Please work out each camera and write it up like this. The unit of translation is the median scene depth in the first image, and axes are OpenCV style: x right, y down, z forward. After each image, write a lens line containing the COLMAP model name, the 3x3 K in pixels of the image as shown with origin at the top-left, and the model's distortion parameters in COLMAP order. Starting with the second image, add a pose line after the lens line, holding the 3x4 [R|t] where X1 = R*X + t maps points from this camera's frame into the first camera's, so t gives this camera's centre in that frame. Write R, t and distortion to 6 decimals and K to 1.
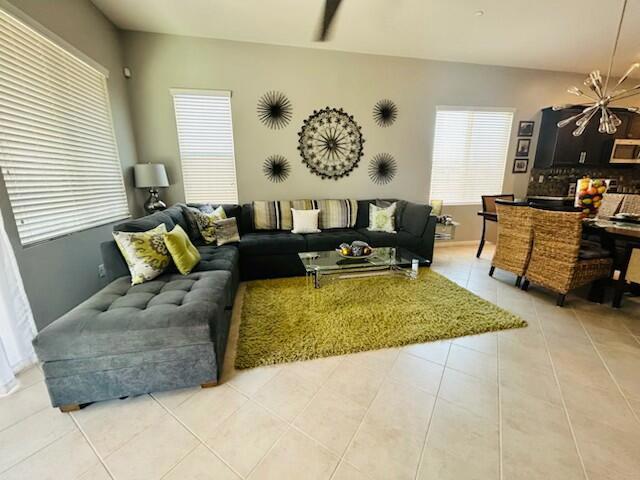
lens RADIAL K [[259.1, 0, 319.7], [0, 259.1, 238.1], [0, 0, 1]] dist [-0.003521, -0.000656]
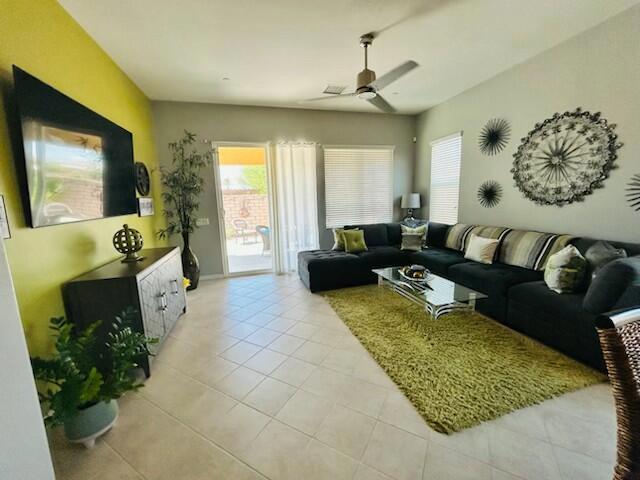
lens RADIAL K [[259.1, 0, 319.8], [0, 259.1, 239.8], [0, 0, 1]] dist [-0.003521, -0.000656]
pose [[0.073131, 0.157576, -0.984795, 0.777426], [-0.192980, 0.971013, 0.141040, -0.110559], [0.978474, 0.179731, 0.101421, 0.292461]]
